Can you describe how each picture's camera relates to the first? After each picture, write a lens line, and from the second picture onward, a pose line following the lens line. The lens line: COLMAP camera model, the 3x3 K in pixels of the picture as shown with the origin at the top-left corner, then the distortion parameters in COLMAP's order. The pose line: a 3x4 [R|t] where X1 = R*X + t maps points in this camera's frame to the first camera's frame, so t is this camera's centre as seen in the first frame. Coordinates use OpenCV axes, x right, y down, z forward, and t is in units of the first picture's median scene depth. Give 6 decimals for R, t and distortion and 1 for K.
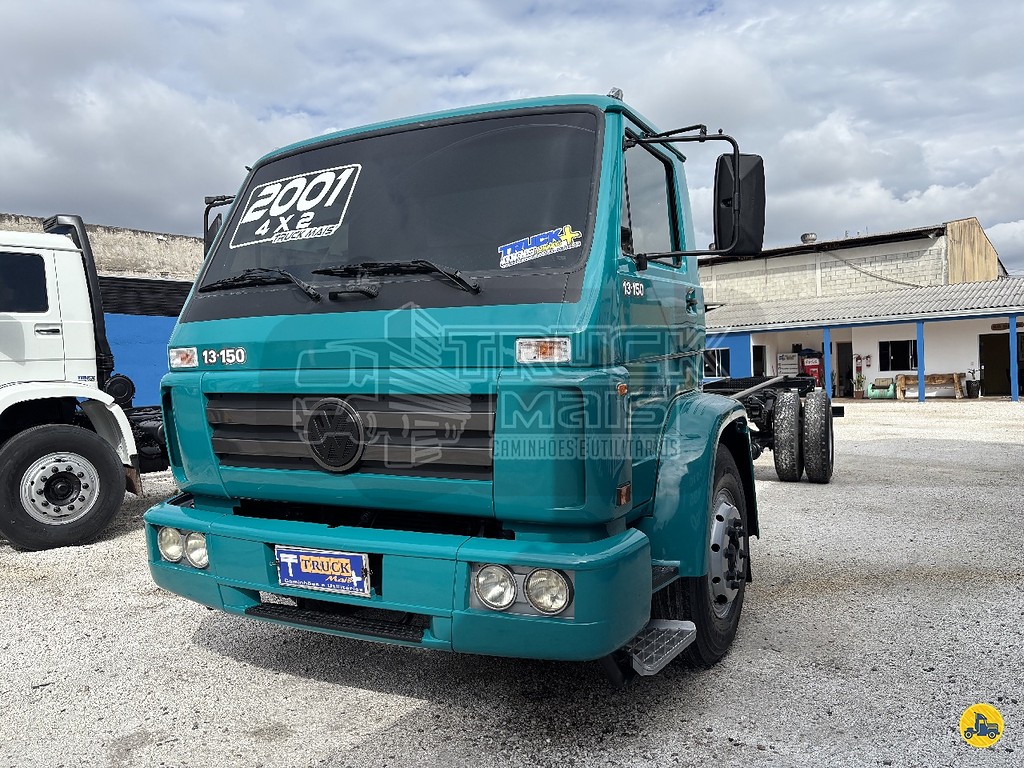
lens RADIAL K [[814.4, 0, 515.0], [0, 814.4, 393.4], [0, 0, 1]] dist [0.034134, -0.006771]
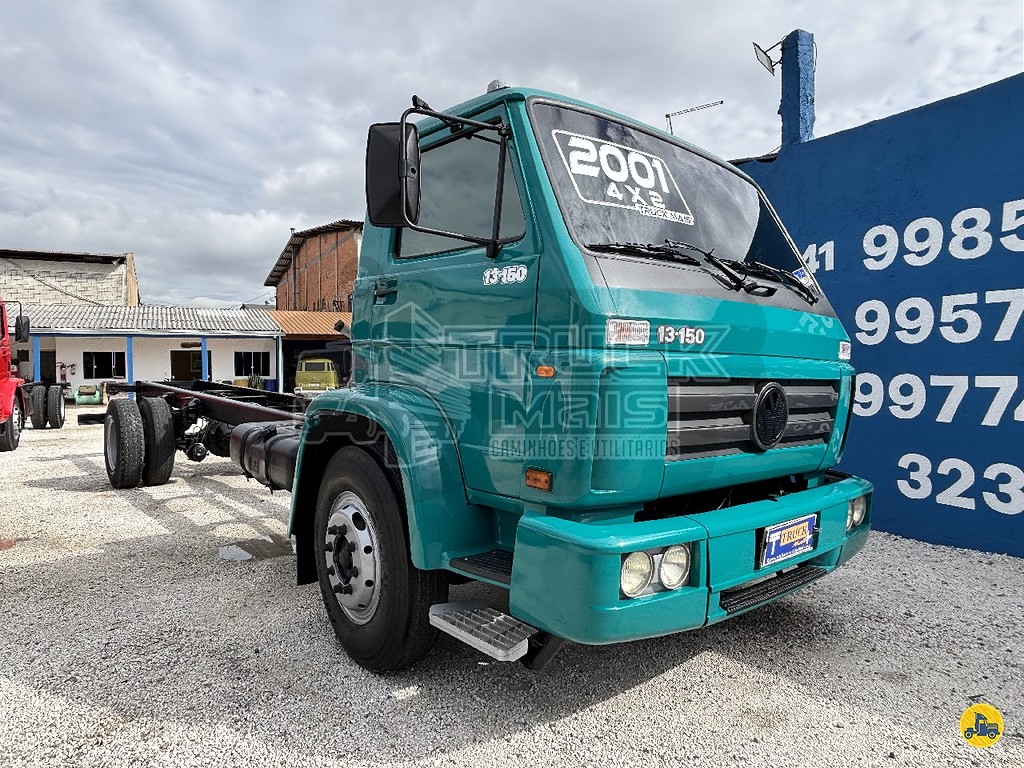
lens RADIAL K [[675.6, 0, 509.6], [0, 675.6, 387.9], [0, 0, 1]] dist [0.003089, -0.004618]
pose [[0.394771, 0.002863, 0.918775, -1.043064], [0.015297, 0.999836, -0.009688, 0.014218], [-0.918652, 0.017880, 0.394663, 0.844019]]
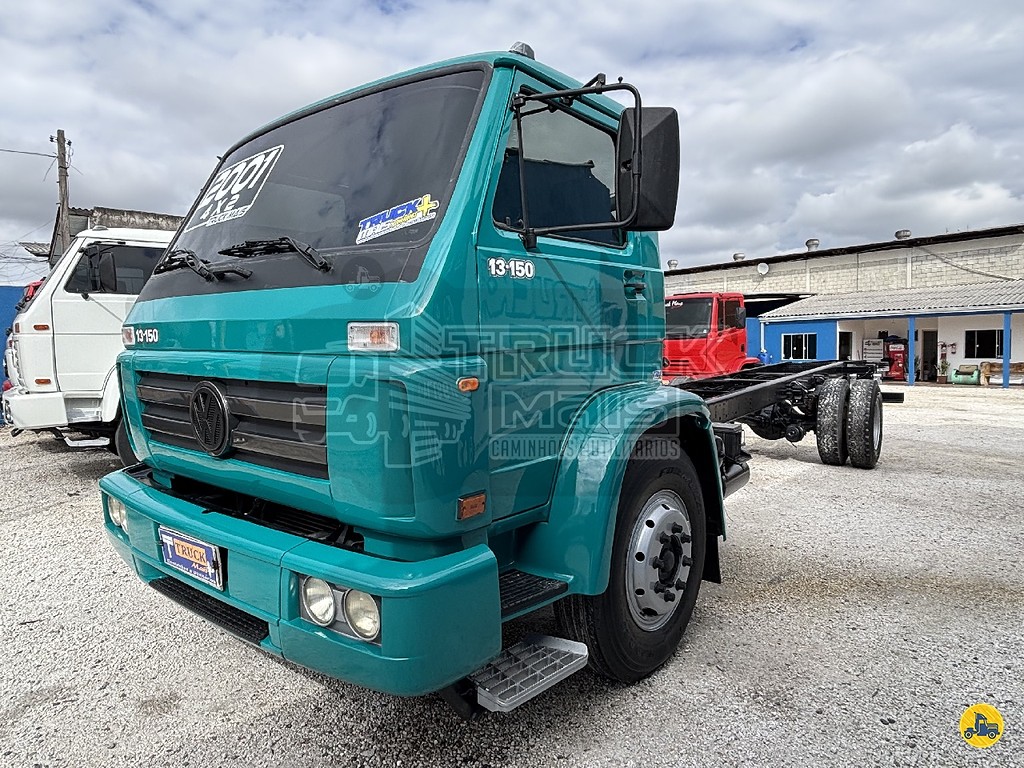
lens RADIAL K [[647.8, 0, 505.7], [0, 647.8, 384.3], [0, 0, 1]] dist [0.013736, -0.011272]
pose [[0.977162, 0.035636, -0.209485, 0.250056], [-0.029356, 0.999024, 0.033013, -0.023080], [0.210457, -0.026110, 0.977254, 0.275801]]
